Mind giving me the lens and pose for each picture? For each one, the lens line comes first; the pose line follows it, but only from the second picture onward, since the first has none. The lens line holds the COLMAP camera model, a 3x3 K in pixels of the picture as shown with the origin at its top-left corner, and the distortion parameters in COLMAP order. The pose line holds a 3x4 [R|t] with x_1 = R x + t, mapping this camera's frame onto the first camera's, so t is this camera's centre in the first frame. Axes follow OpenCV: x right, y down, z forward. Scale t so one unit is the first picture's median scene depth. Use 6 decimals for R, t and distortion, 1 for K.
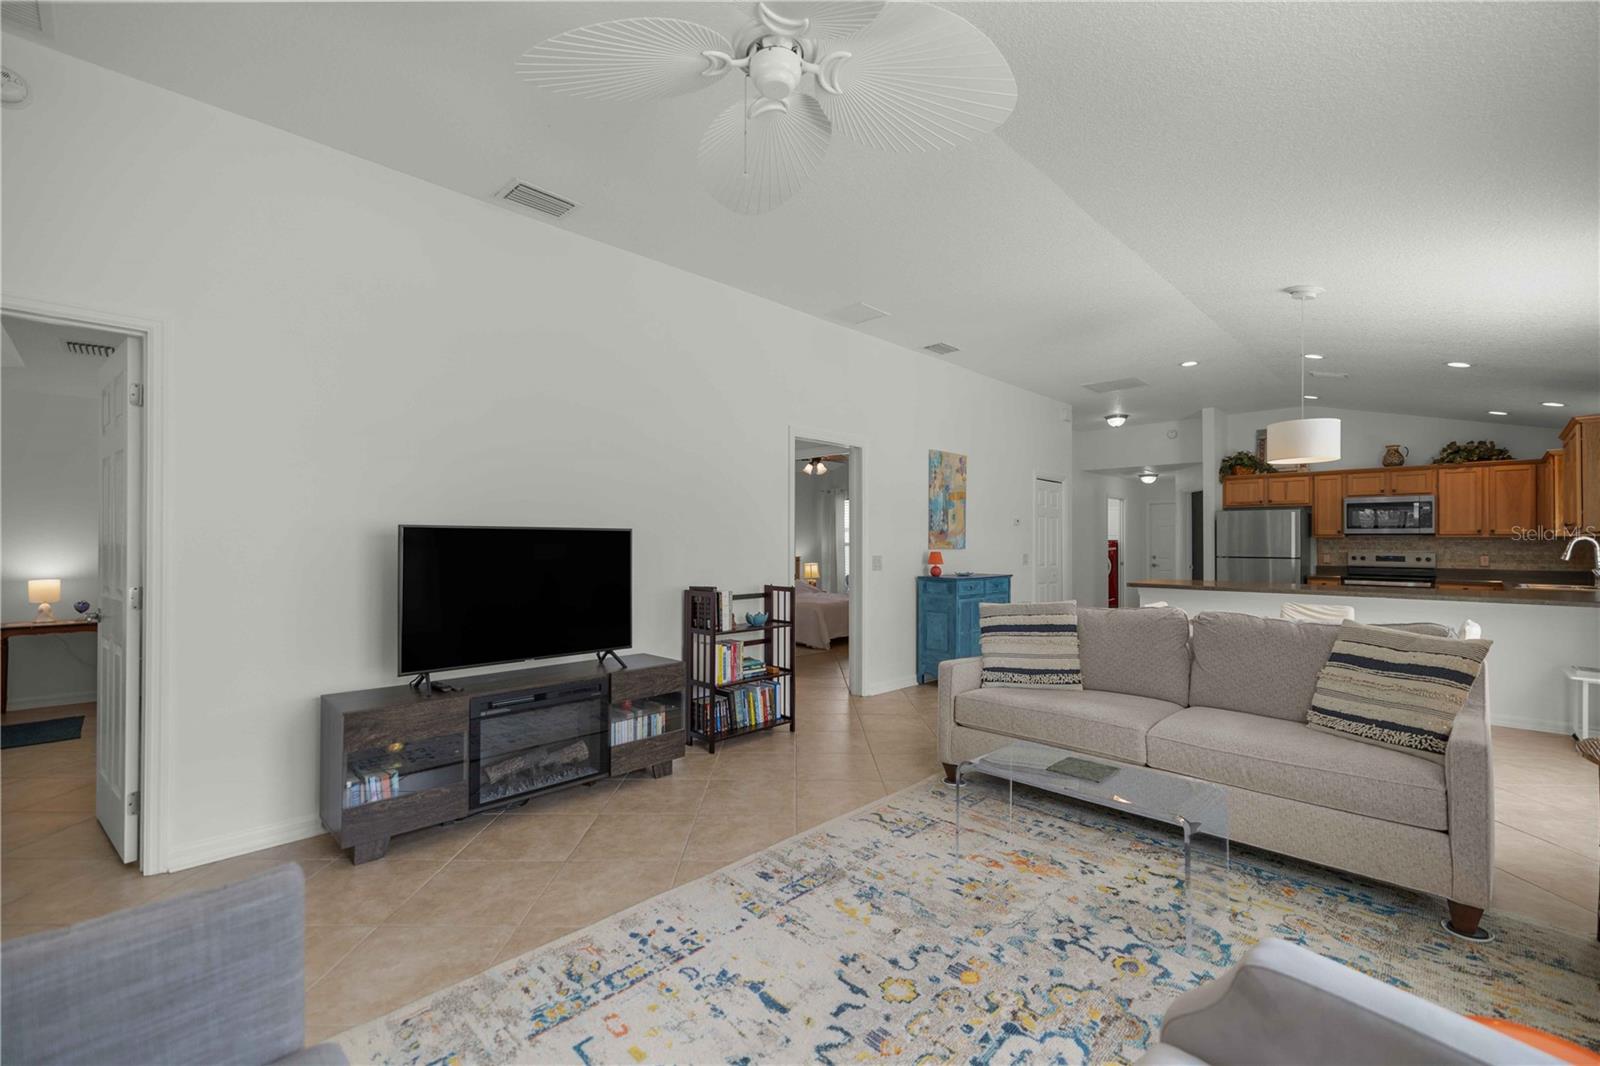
lens RADIAL K [[674.4, 0, 796.8], [0, 674.4, 538.9], [0, 0, 1]] dist [0.001572, 0.000565]
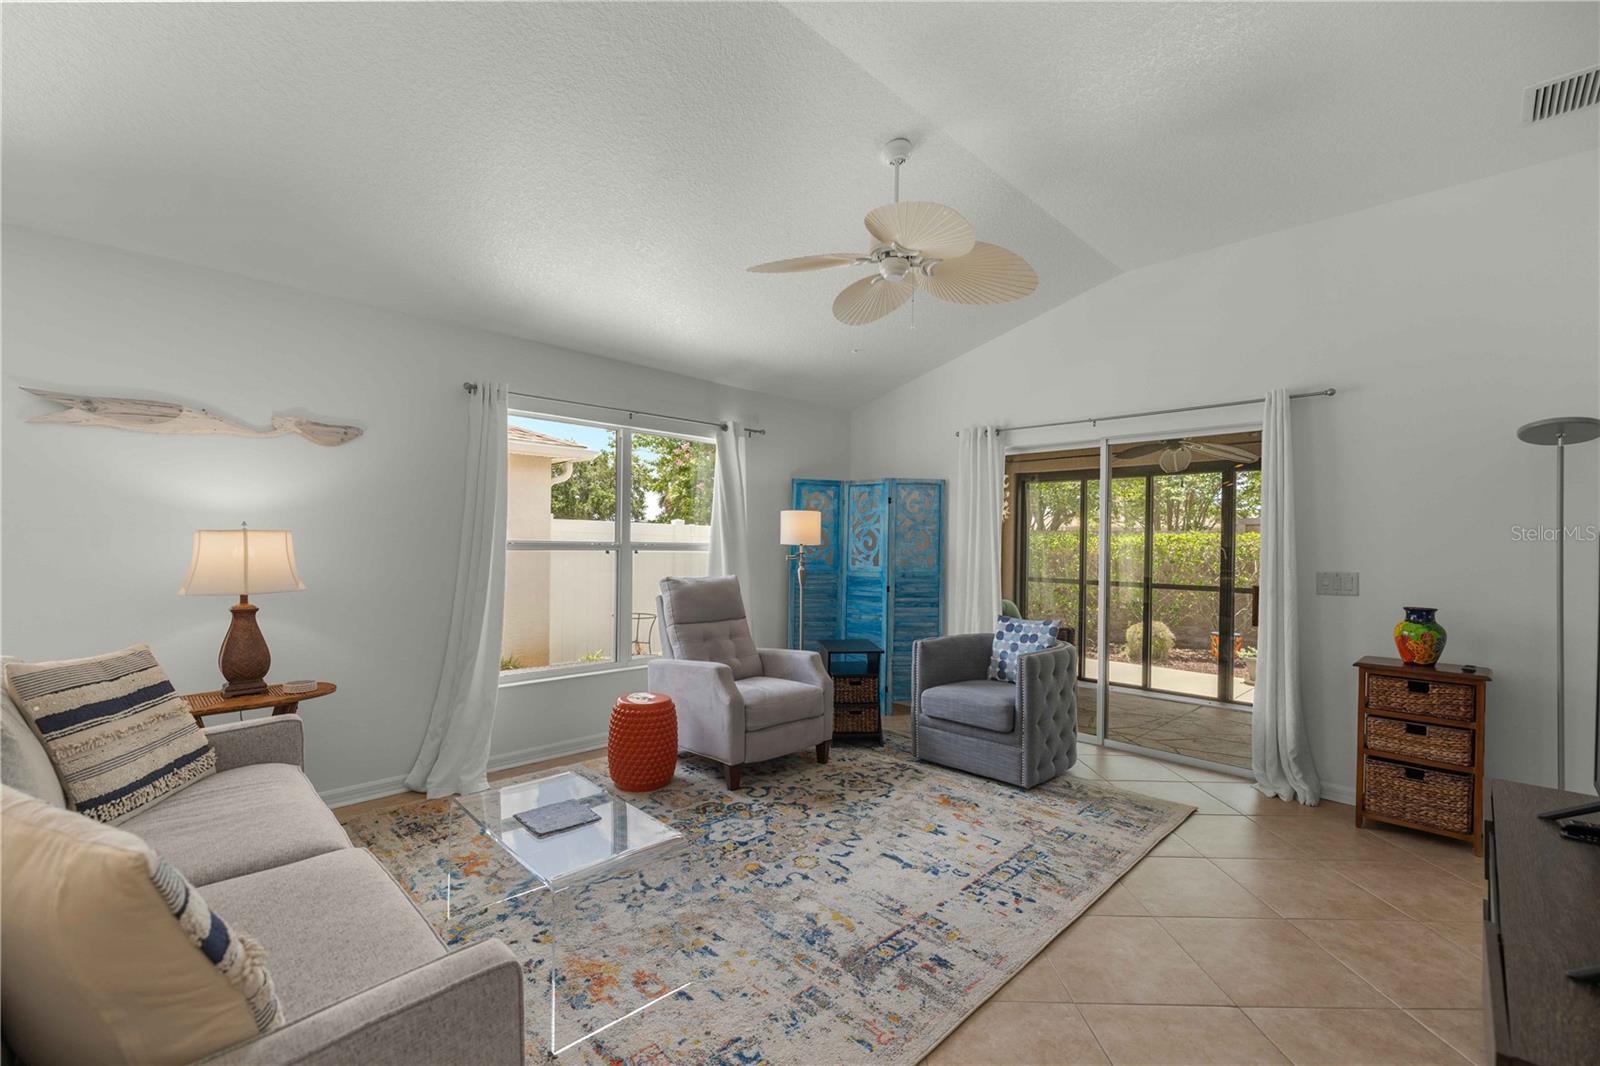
lens RADIAL K [[674.4, 0, 806.4], [0, 674.4, 542.5], [0, 0, 1]] dist [0.001572, 0.000565]
pose [[-0.999848, -0.015591, -0.007833, 0.050307], [-0.015510, 0.999827, -0.010300, 0.002724], [0.007992, -0.010177, -0.999916, 0.708896]]
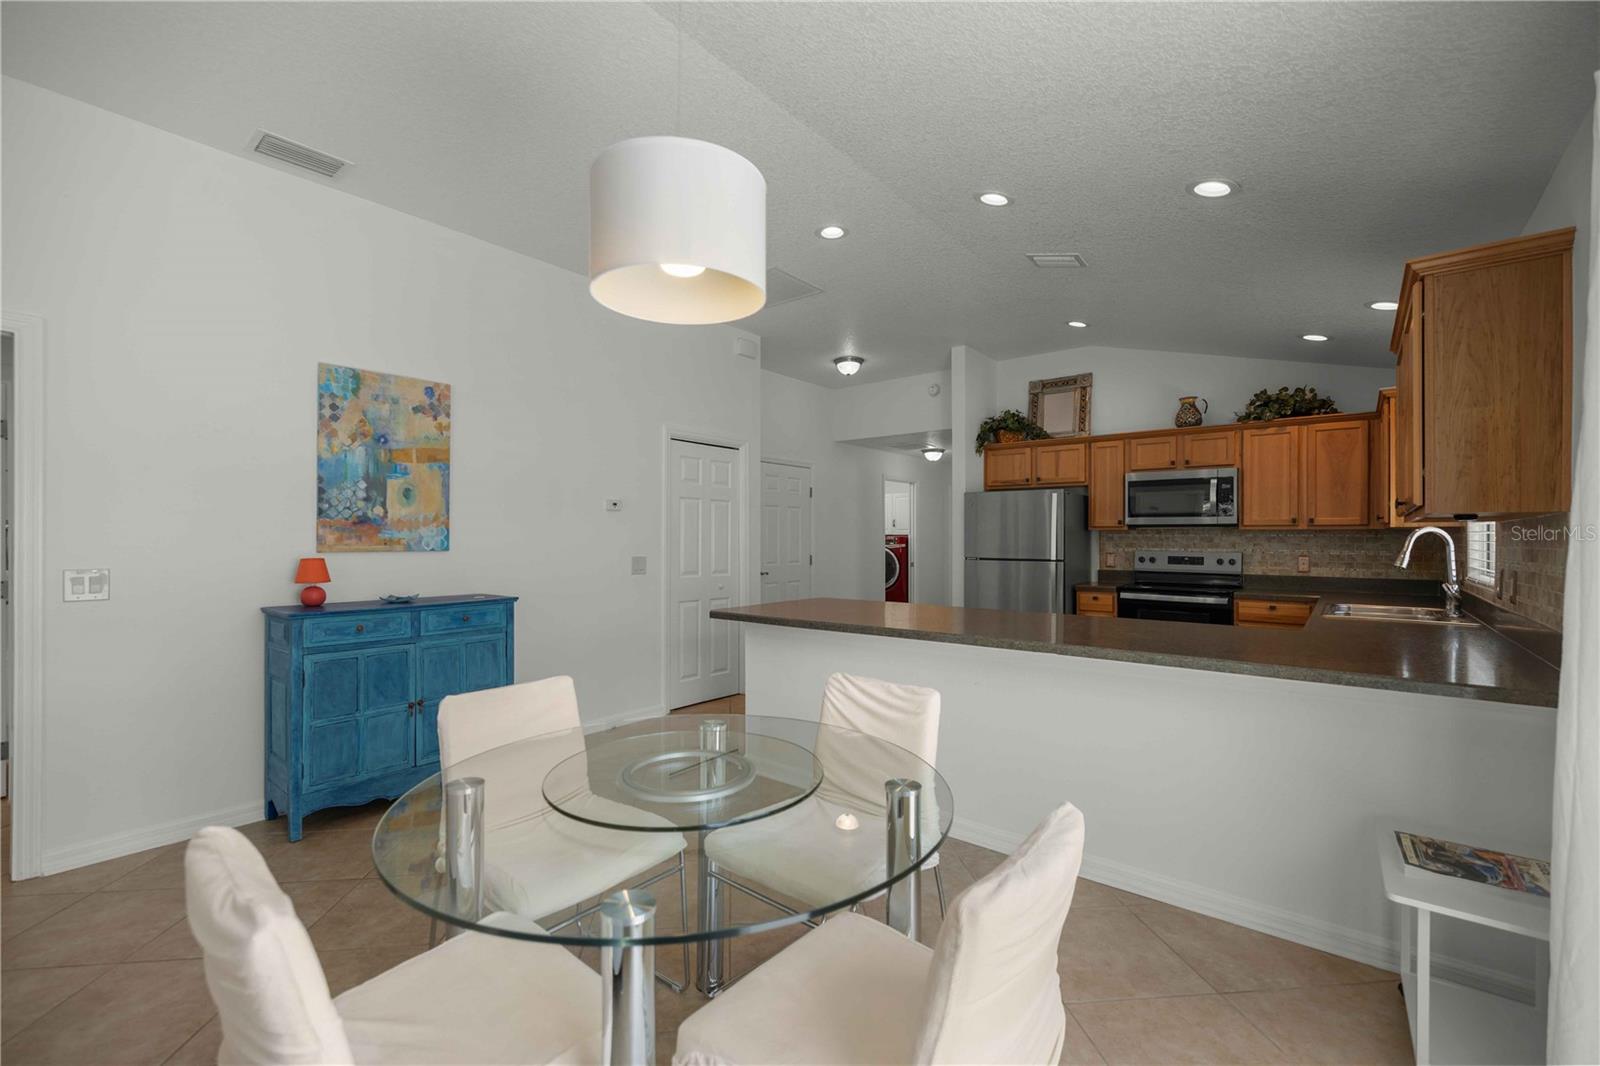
lens RADIAL K [[674.4, 0, 803.5], [0, 674.4, 542.6], [0, 0, 1]] dist [0.001572, 0.000565]
pose [[0.994170, -0.003445, 0.107765, 0.486048], [0.002043, 0.999912, 0.013109, 0.000823], [-0.107801, -0.012813, 0.994090, 0.412984]]
